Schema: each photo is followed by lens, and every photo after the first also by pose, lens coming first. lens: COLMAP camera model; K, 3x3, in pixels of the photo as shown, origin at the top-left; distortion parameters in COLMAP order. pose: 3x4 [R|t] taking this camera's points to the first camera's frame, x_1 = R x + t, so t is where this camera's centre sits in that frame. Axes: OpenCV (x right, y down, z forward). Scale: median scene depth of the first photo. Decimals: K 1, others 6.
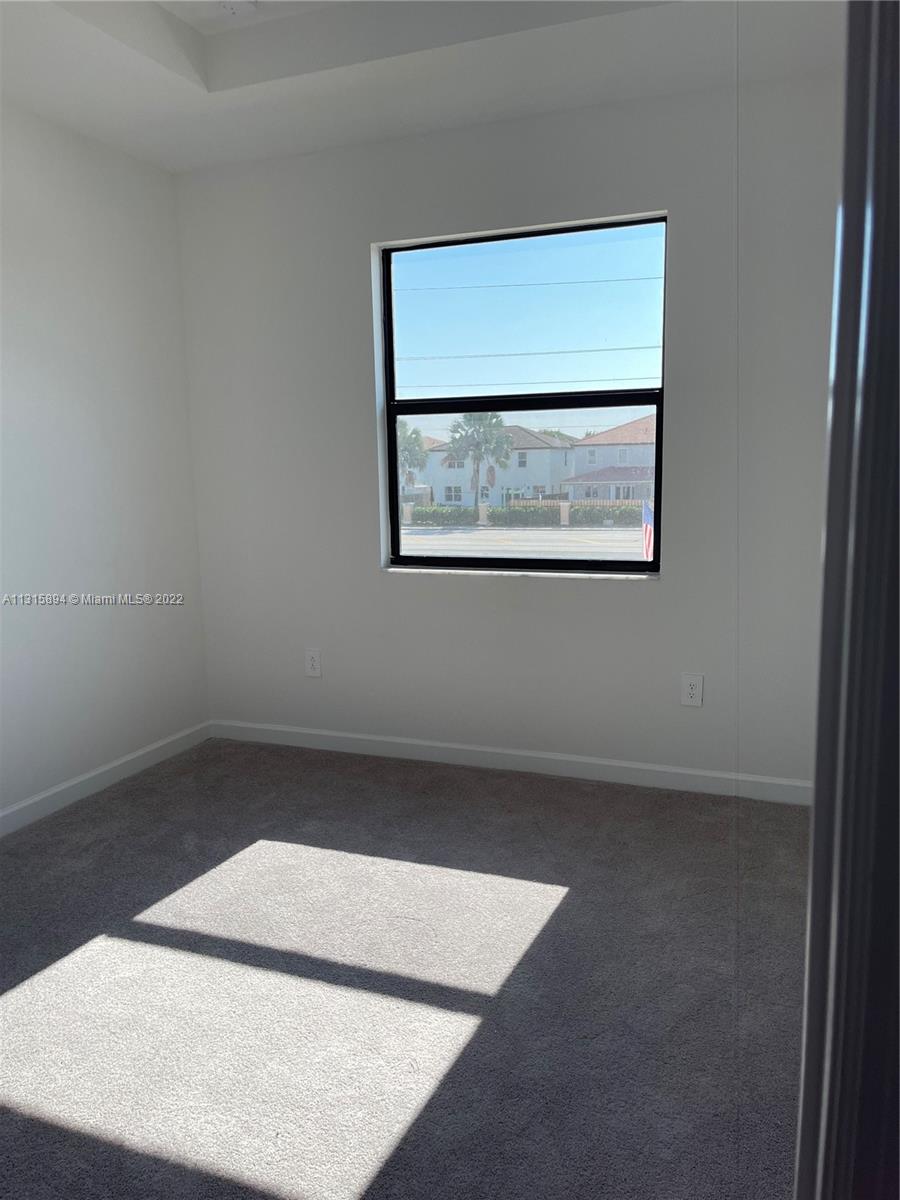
lens RADIAL K [[902.1, 0, 451.7], [0, 902.1, 600.8], [0, 0, 1]] dist [0.024540, -0.001597]
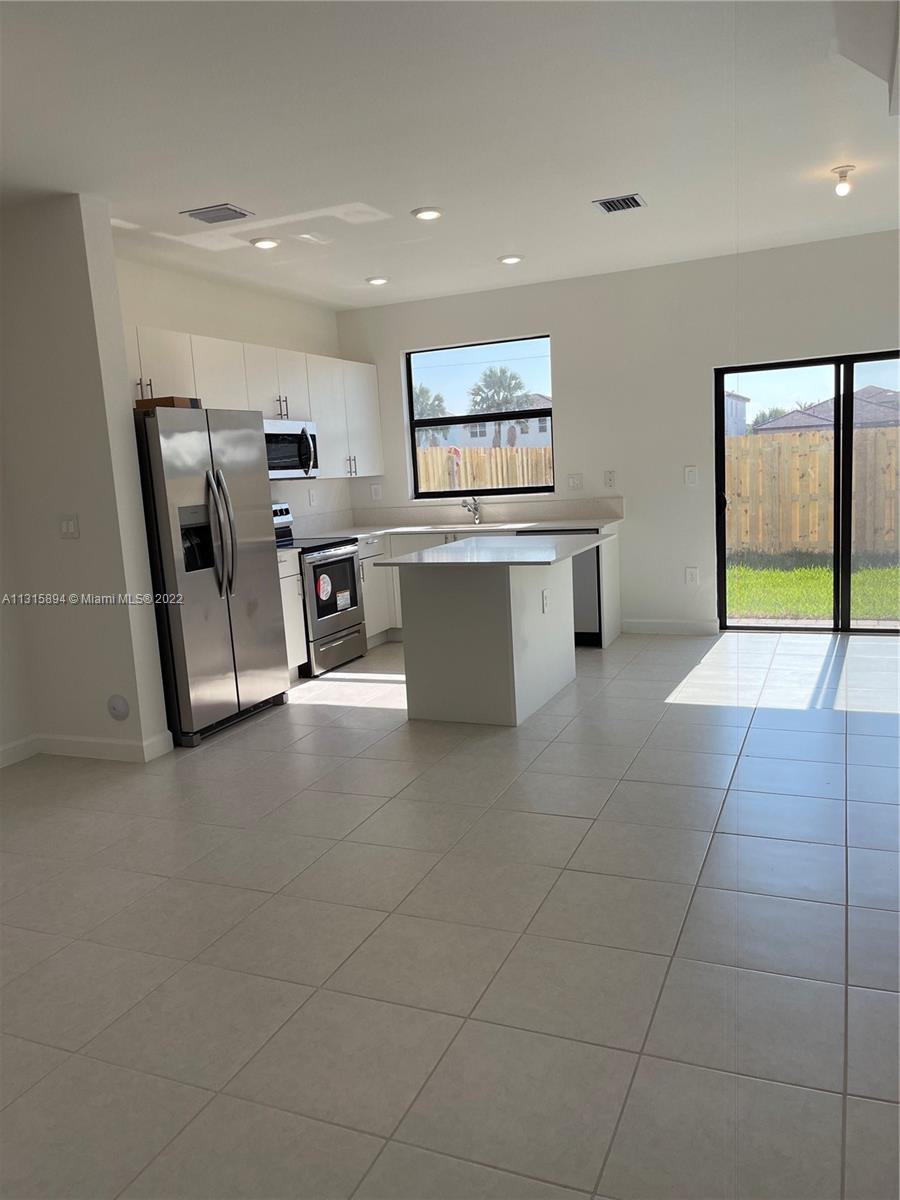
lens RADIAL K [[902.1, 0, 446.3], [0, 902.1, 599.8], [0, 0, 1]] dist [0.024540, -0.001597]
pose [[0.998675, -0.031330, -0.040833, 0.005600], [0.033025, 0.998591, 0.041526, 0.007509], [0.039474, -0.042819, 0.998303, -0.073824]]
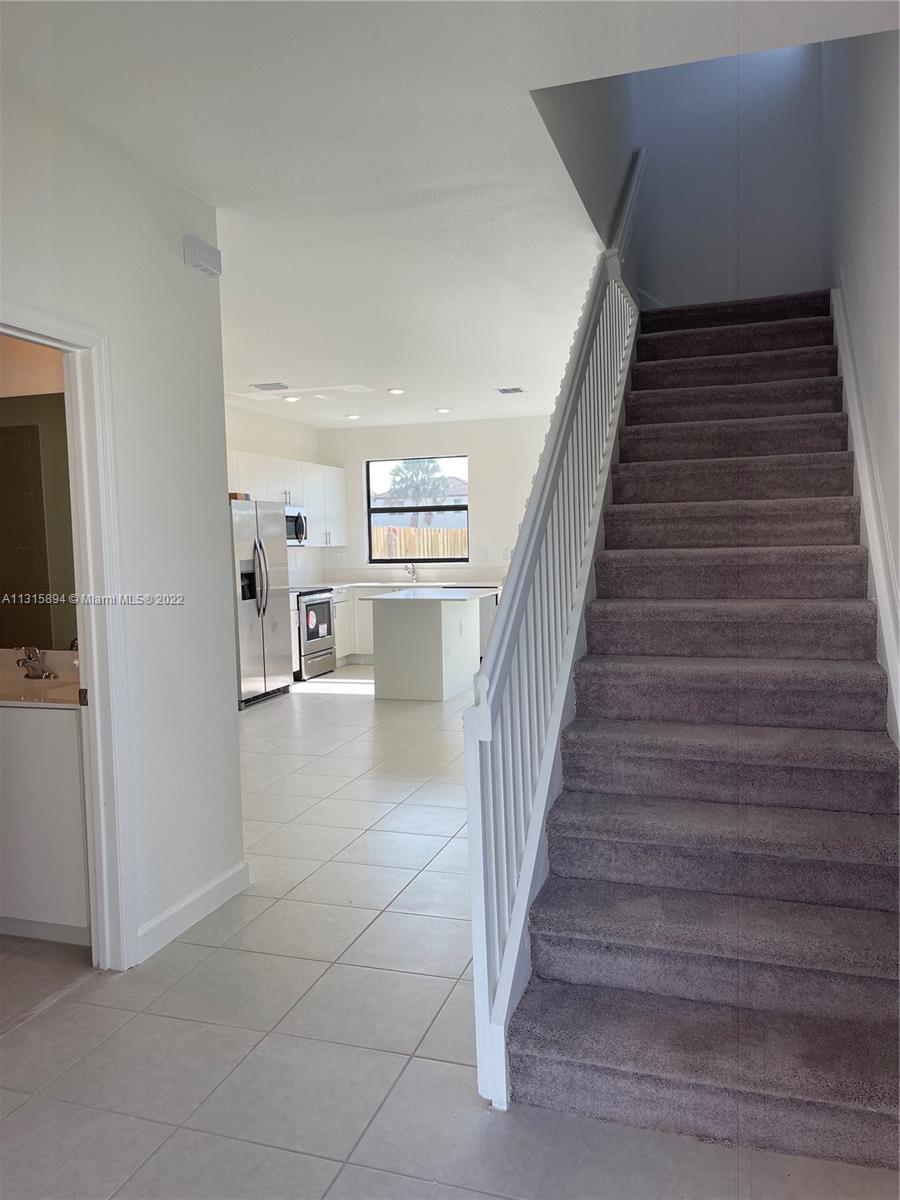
lens RADIAL K [[902.1, 0, 448.6], [0, 902.1, 600.3], [0, 0, 1]] dist [0.024540, -0.001597]
pose [[0.998174, -0.004798, 0.060213, 0.000967], [0.007191, 0.999190, -0.039581, 0.013175], [-0.059974, 0.039942, 0.997400, -0.127941]]
